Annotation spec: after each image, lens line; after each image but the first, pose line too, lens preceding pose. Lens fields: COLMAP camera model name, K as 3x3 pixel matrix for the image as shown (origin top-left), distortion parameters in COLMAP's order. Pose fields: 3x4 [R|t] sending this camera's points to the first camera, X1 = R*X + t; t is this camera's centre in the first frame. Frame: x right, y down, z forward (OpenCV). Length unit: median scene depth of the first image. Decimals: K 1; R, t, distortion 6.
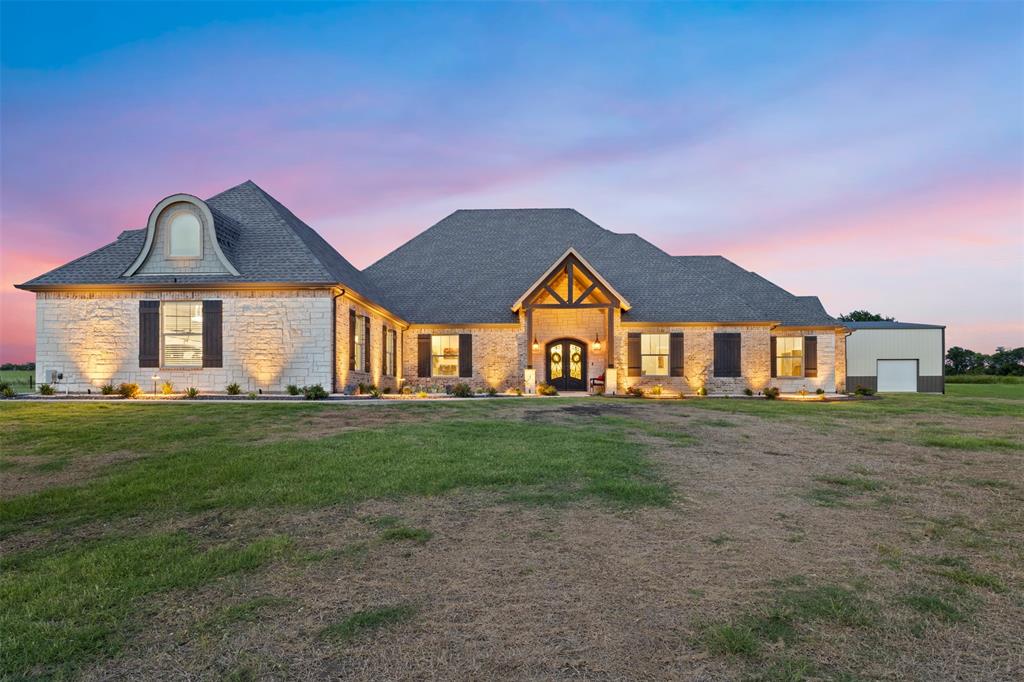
lens RADIAL K [[620.3, 0, 509.2], [0, 620.3, 391.7], [0, 0, 1]] dist [0.000560, 0.000194]
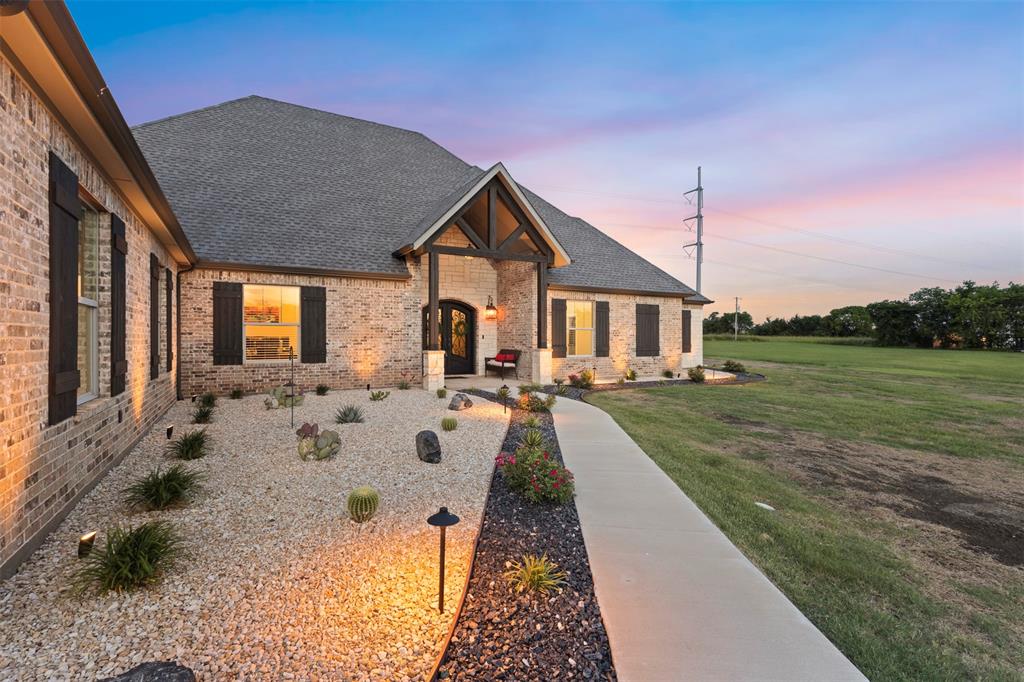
lens RADIAL K [[468.9, 0, 512.0], [0, 468.9, 341.0], [0, 0, 1]] dist [-0.000512, 0.000147]
pose [[0.845194, -0.000443, 0.534459, -0.145937], [-0.004896, 0.999951, 0.008571, -0.047824], [-0.534437, -0.009861, 0.845151, 0.539016]]
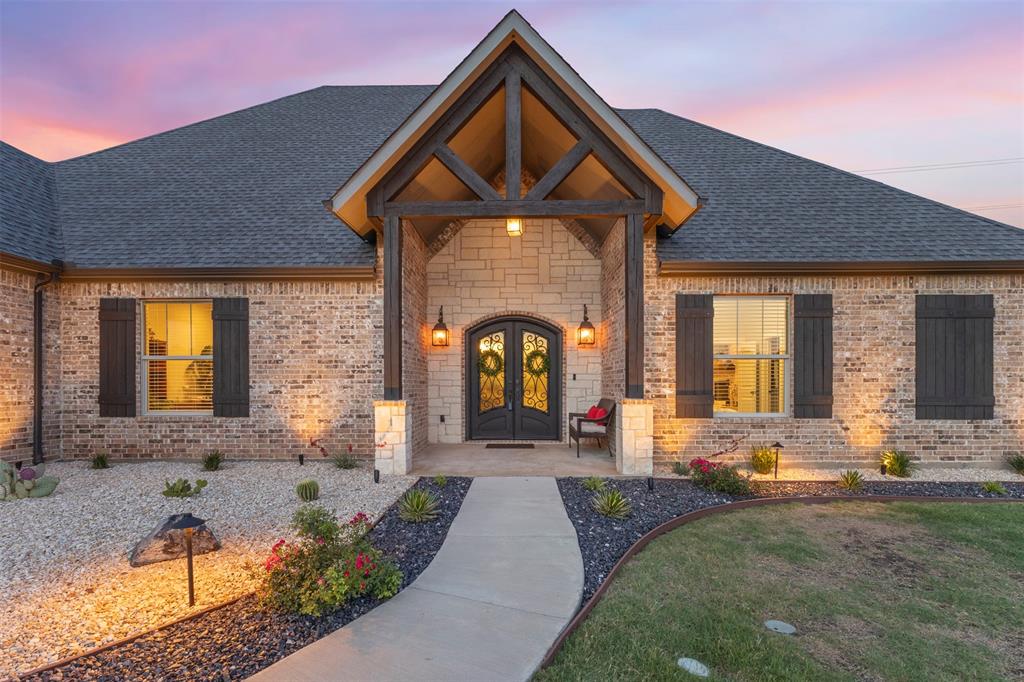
lens RADIAL K [[493.3, 0, 513.5], [0, 493.3, 388.9], [0, 0, 1]] dist [0.002995, 0.001233]
pose [[0.999427, 0.000081, 0.033858, 0.085873], [-0.000447, 0.999941, 0.010816, -0.042812], [-0.033855, -0.010825, 0.999368, 0.702841]]
